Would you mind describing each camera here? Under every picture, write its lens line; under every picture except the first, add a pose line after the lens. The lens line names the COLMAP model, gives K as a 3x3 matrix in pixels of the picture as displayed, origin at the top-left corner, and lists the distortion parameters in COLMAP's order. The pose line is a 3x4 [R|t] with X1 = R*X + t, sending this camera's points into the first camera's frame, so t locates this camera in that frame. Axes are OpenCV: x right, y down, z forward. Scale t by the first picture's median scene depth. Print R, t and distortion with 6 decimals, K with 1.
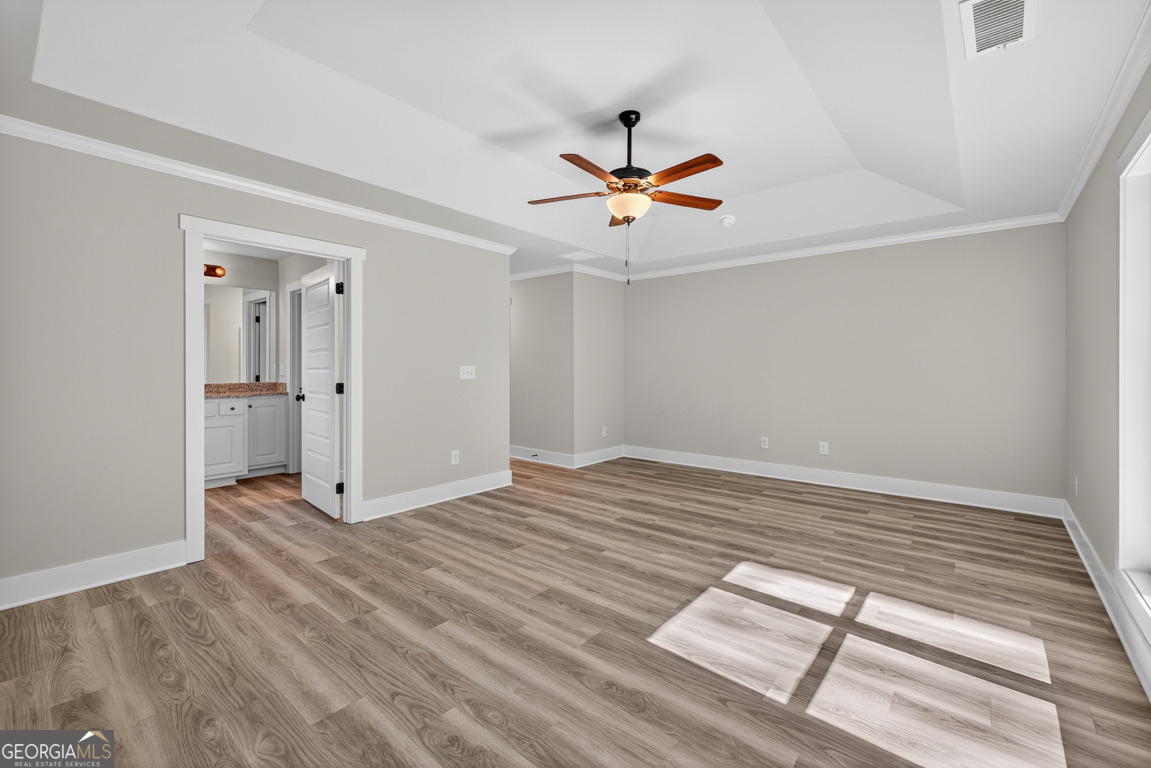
lens RADIAL K [[484.3, 0, 571.1], [0, 484.3, 372.9], [0, 0, 1]] dist [0.008806, -0.000952]
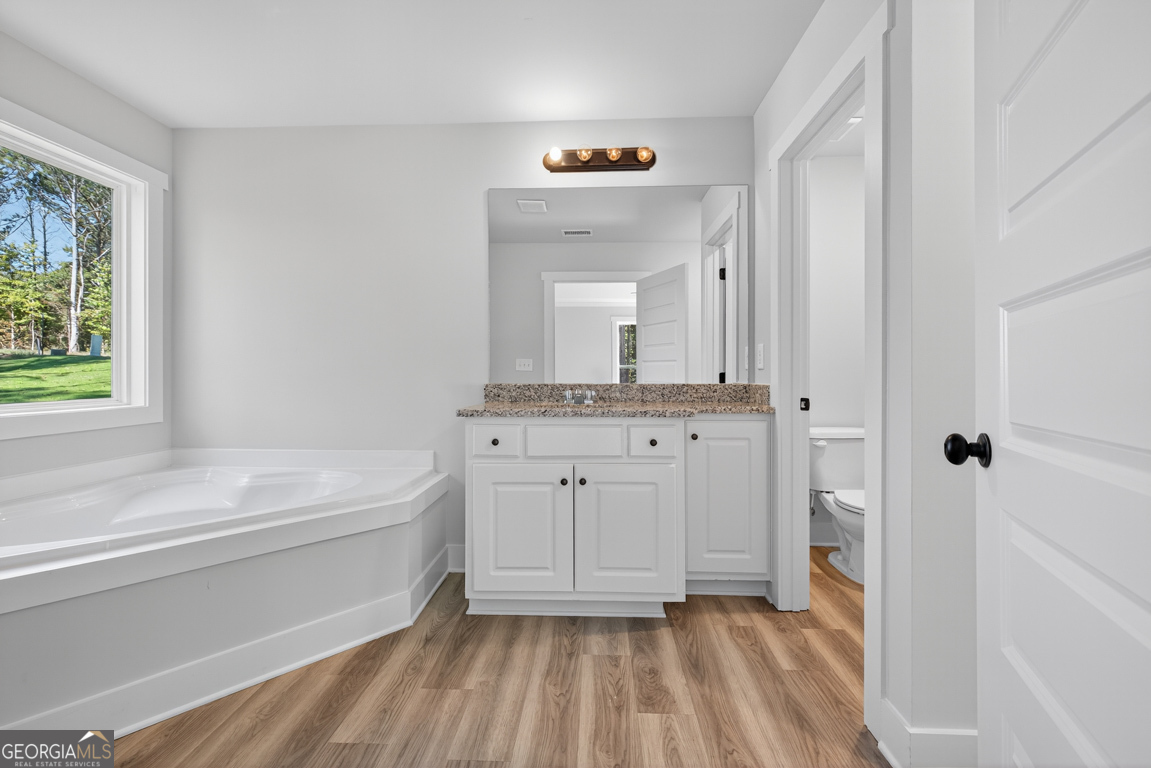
lens RADIAL K [[484.3, 0, 570.8], [0, 484.3, 377.5], [0, 0, 1]] dist [0.008806, -0.000952]
pose [[0.609778, -0.003073, -0.792566, -0.370436], [-0.002155, 0.999982, -0.005535, 0.017537], [0.792569, 0.005083, 0.609761, 0.627603]]
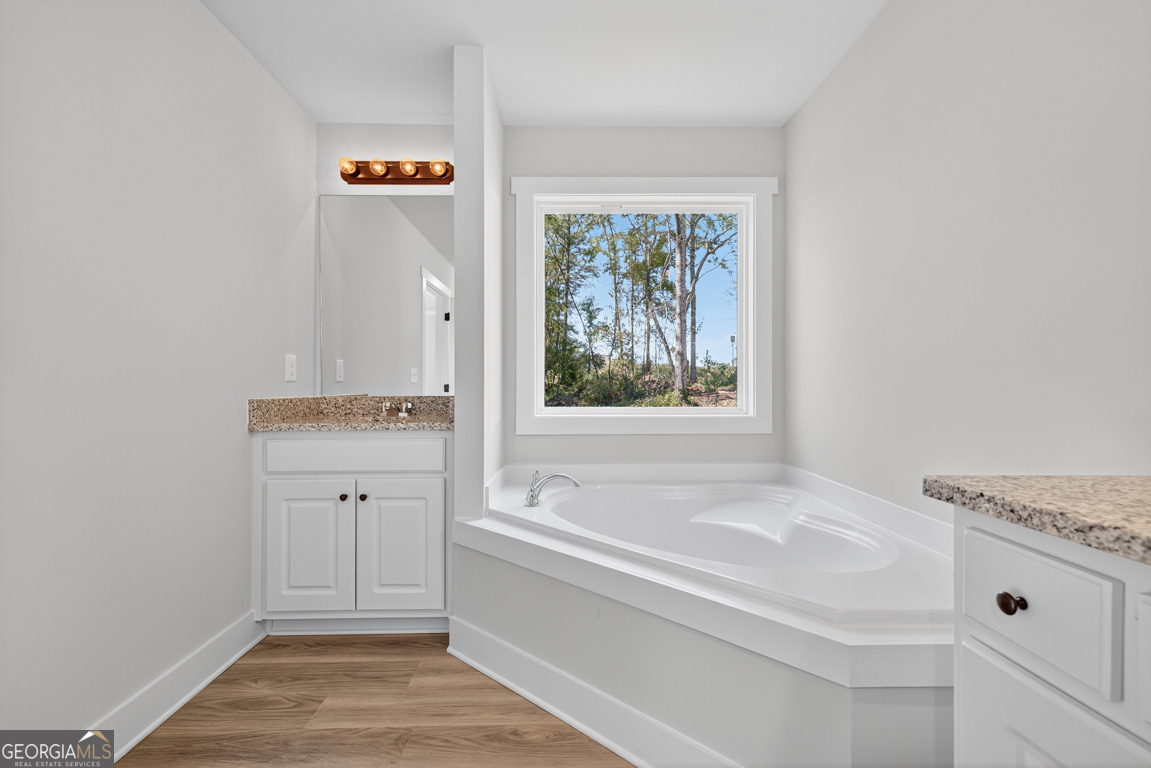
lens RADIAL K [[484.3, 0, 572.7], [0, 484.3, 388.5], [0, 0, 1]] dist [0.008806, -0.000952]
pose [[-0.752299, 0.004464, -0.658807, -0.574832], [-0.001484, 0.999963, 0.008471, 0.011961], [0.658820, 0.007350, -0.752265, 0.862069]]
